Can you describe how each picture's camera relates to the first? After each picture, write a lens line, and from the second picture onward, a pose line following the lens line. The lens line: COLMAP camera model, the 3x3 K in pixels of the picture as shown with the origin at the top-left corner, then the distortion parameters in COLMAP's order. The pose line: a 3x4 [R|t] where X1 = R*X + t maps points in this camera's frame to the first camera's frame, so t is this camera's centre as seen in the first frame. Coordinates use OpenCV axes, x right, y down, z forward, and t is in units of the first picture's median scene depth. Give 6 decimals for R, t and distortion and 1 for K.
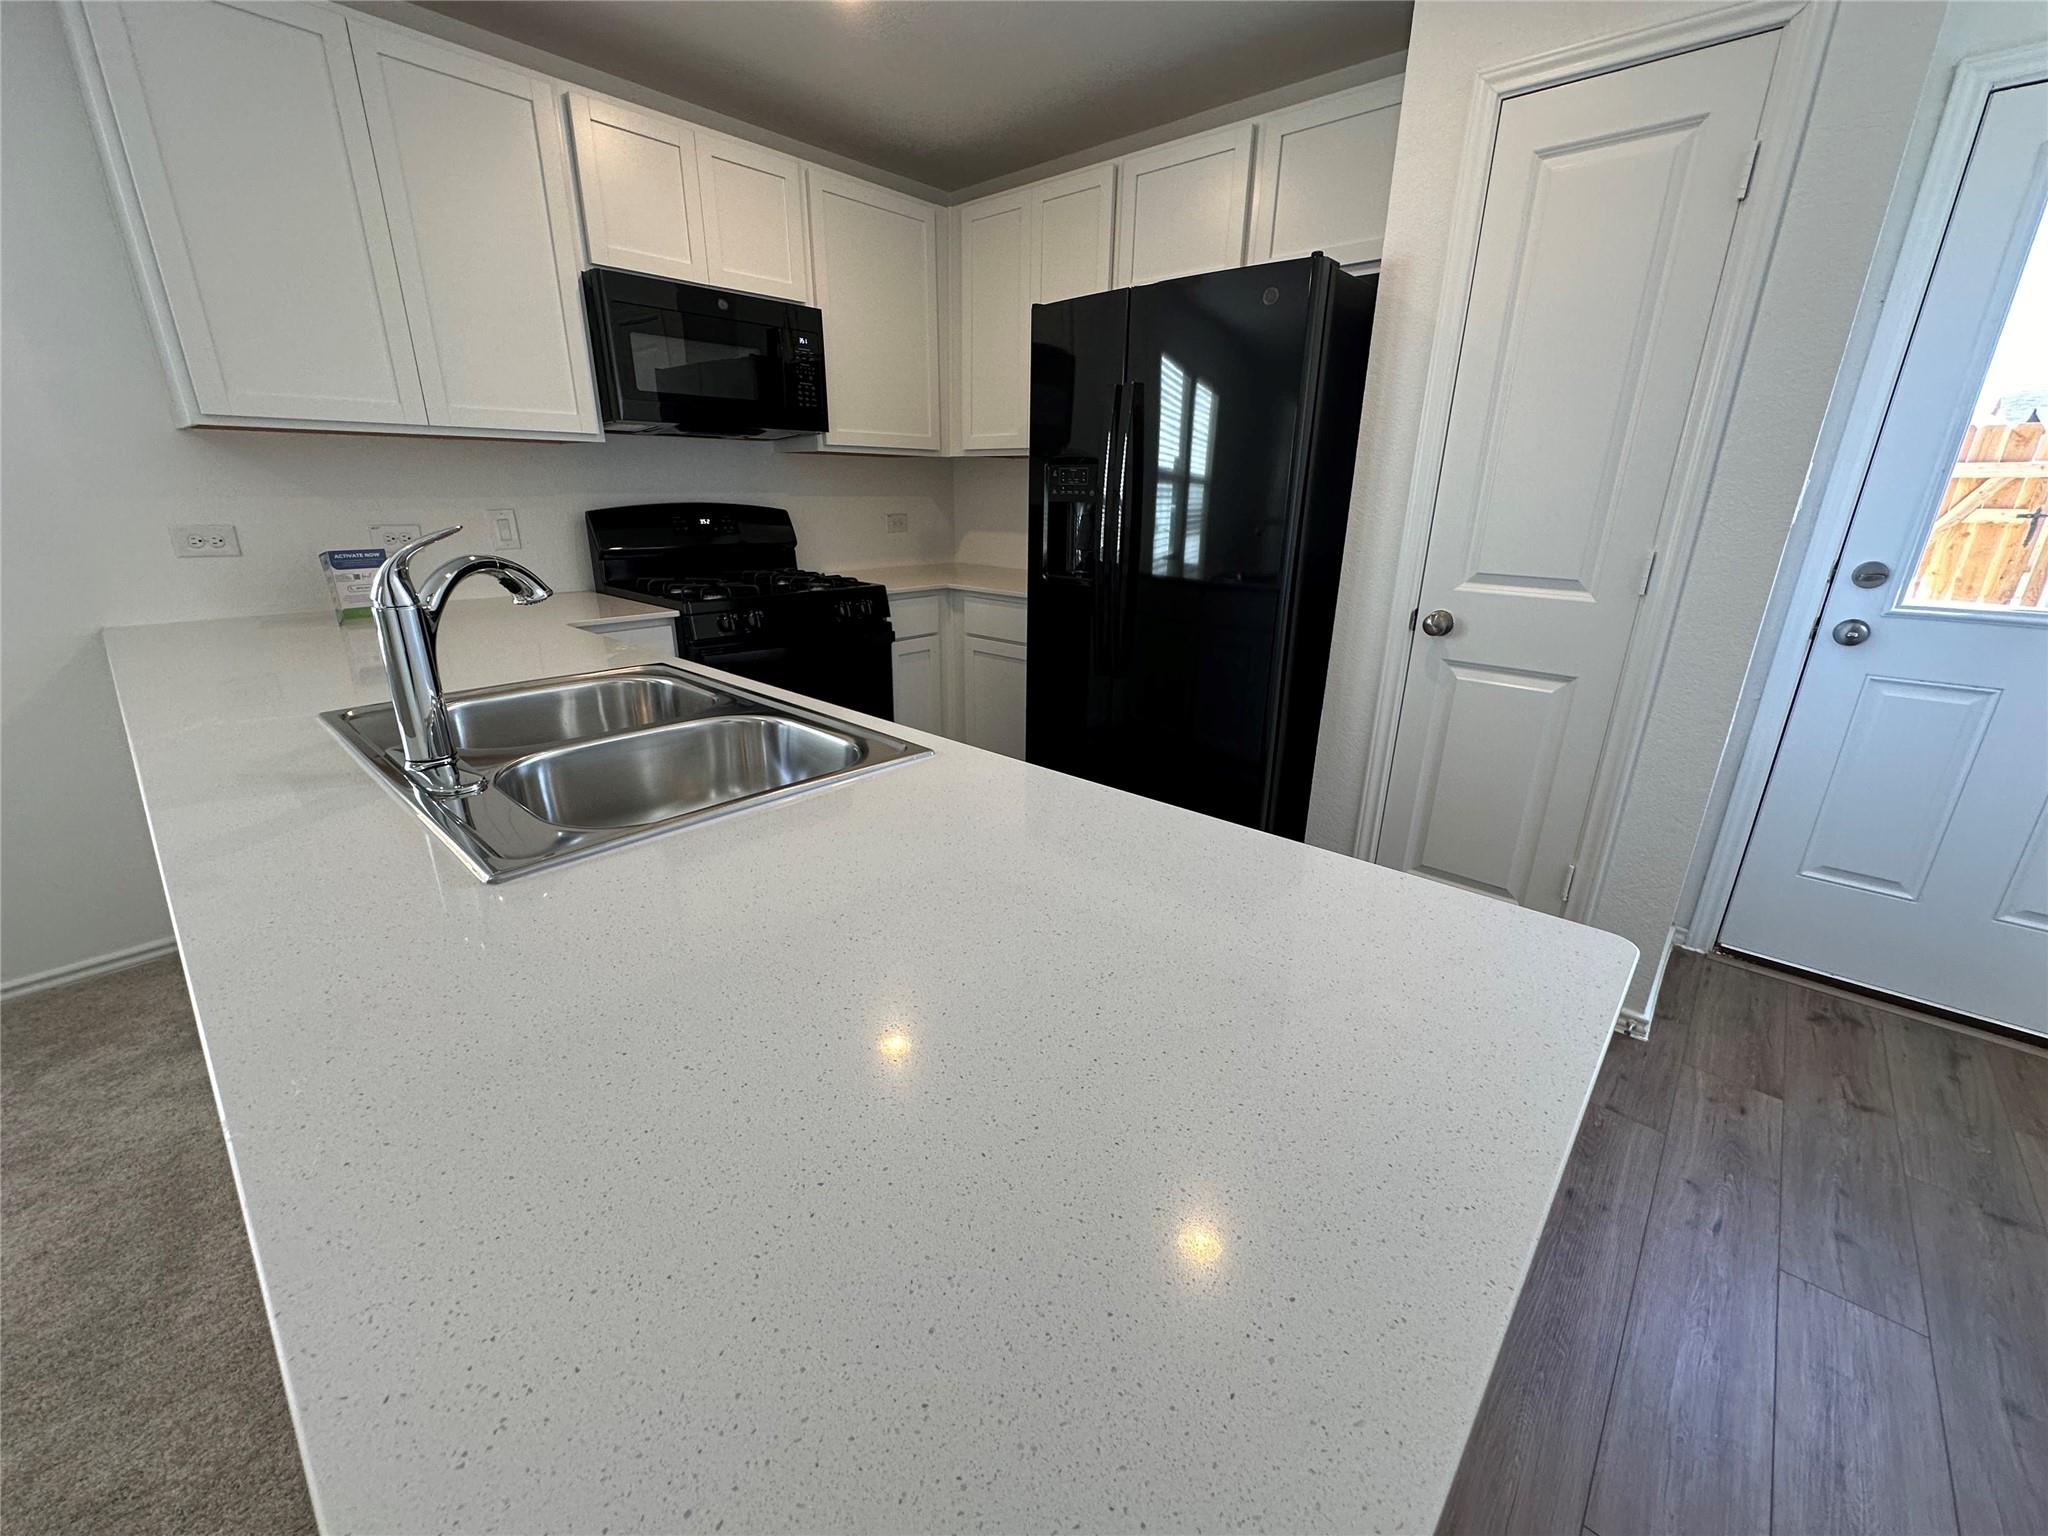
lens RADIAL K [[818.5, 0, 1025.9], [0, 818.5, 766.6], [0, 0, 1]] dist [-0.005997, 0.000393]
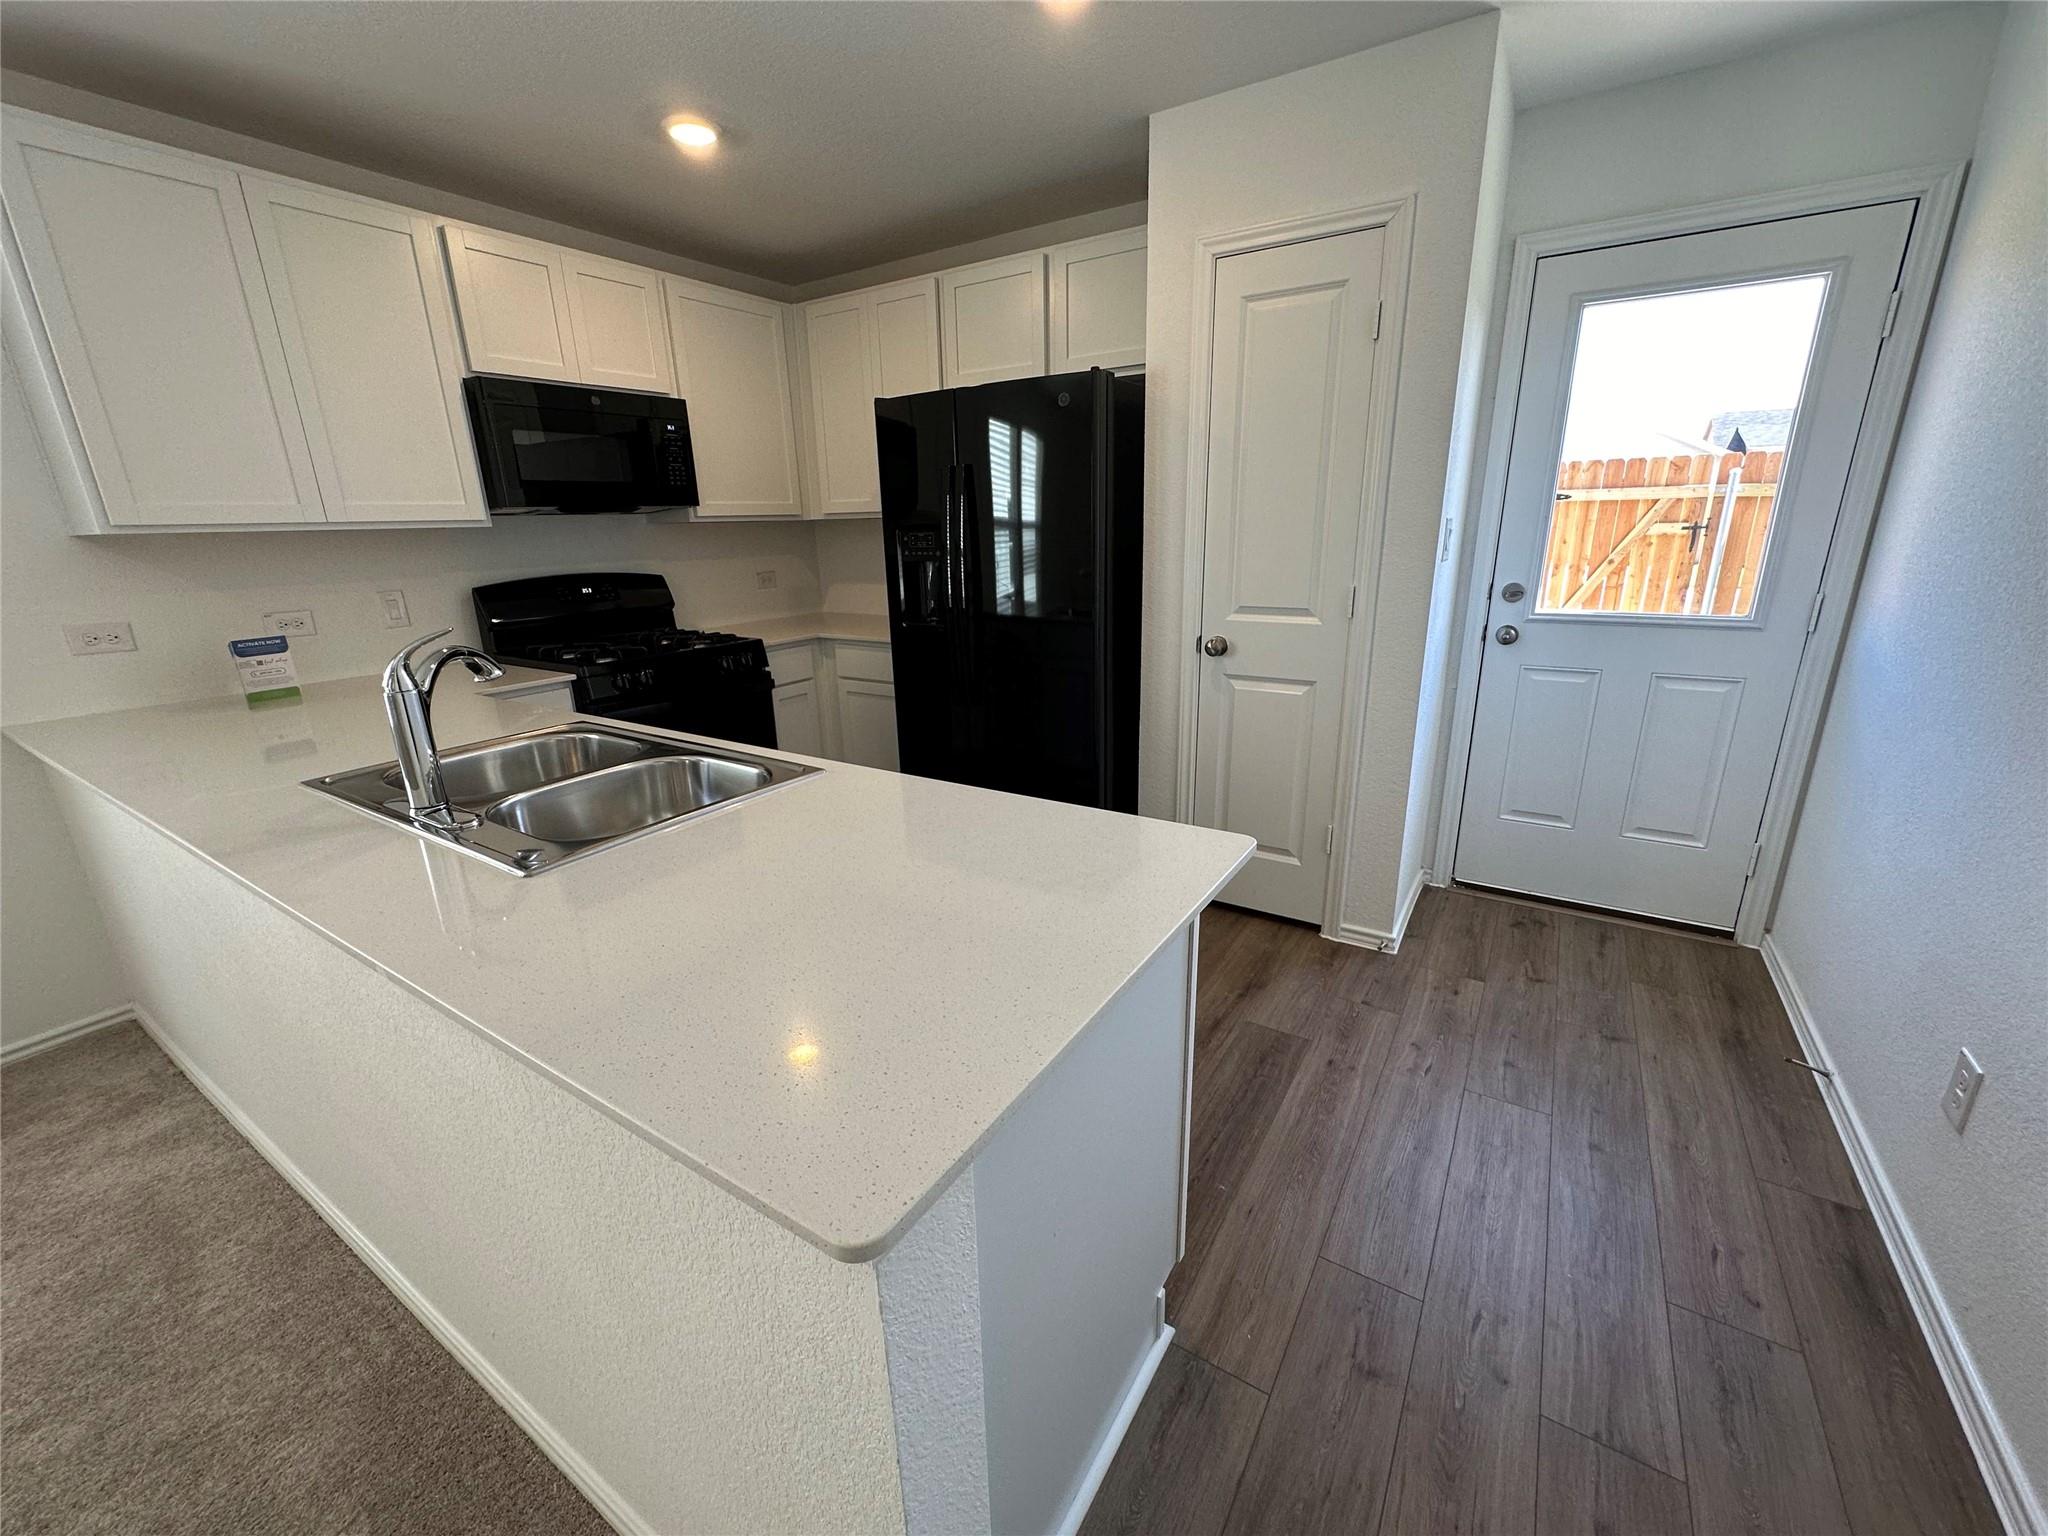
lens RADIAL K [[818.5, 0, 1025.9], [0, 818.5, 766.6], [0, 0, 1]] dist [-0.005997, 0.000393]
pose [[0.985983, -0.080938, 0.145897, 0.009248], [0.086309, 0.995791, -0.030855, 0.024811], [-0.142785, 0.043015, 0.988819, -0.207190]]
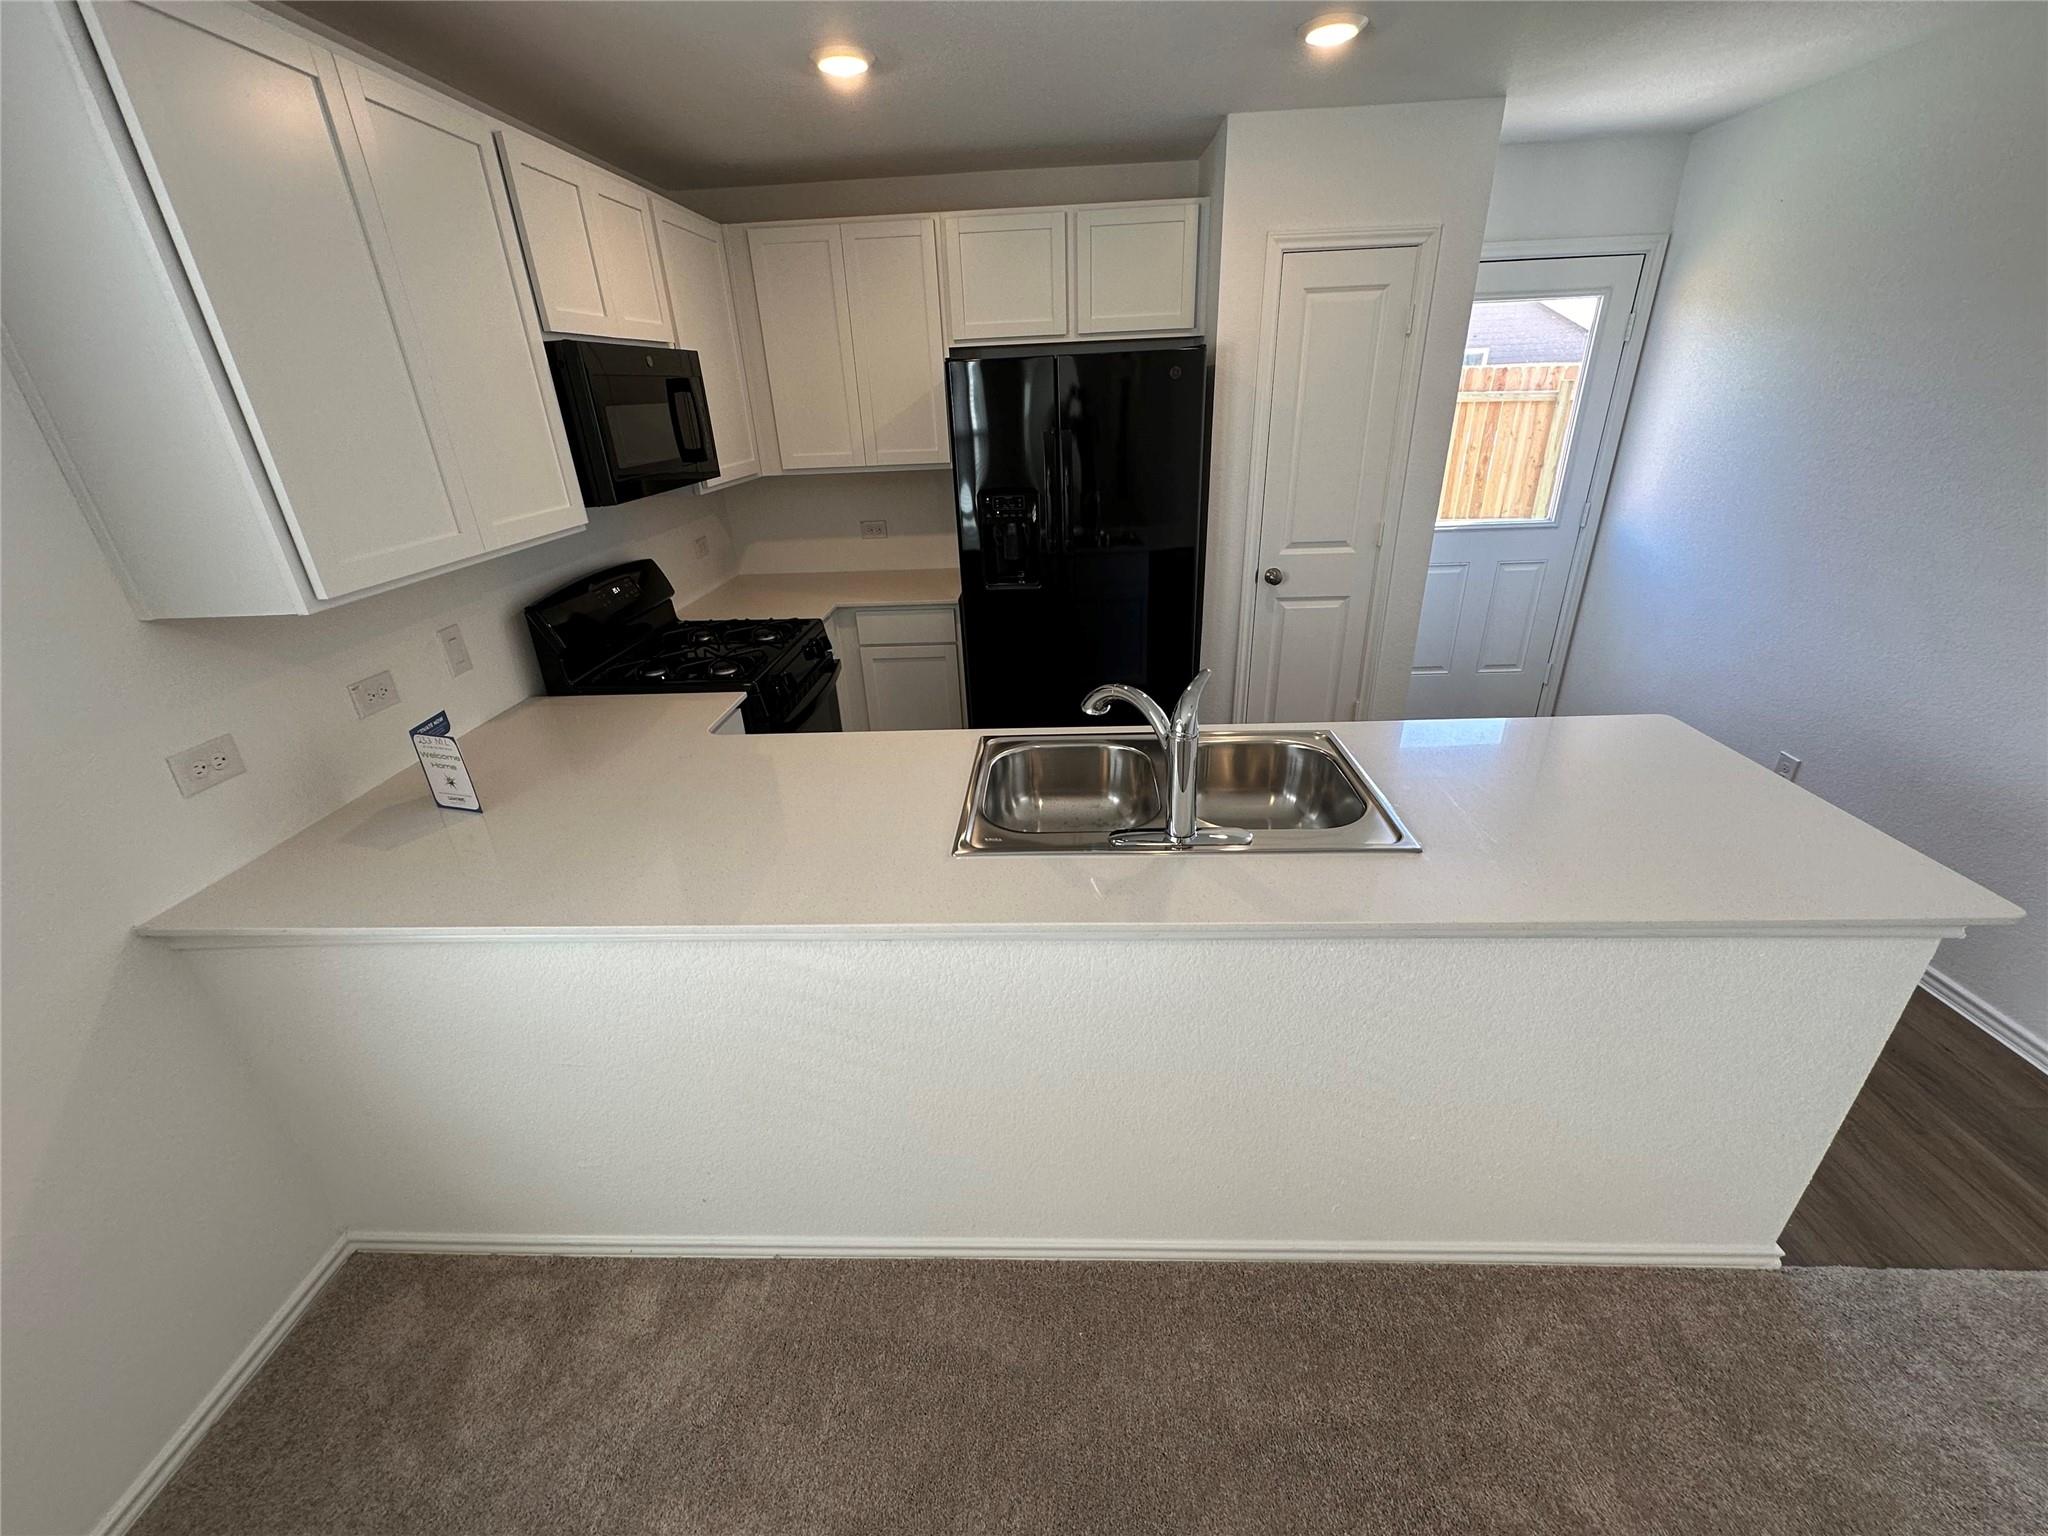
lens RADIAL K [[818.5, 0, 1025.9], [0, 818.5, 766.6], [0, 0, 1]] dist [-0.005997, 0.000393]
pose [[0.769679, -0.306841, 0.559860, -0.844164], [0.252321, 0.951737, 0.174732, -0.216794], [-0.586454, 0.006777, 0.809954, -0.001589]]
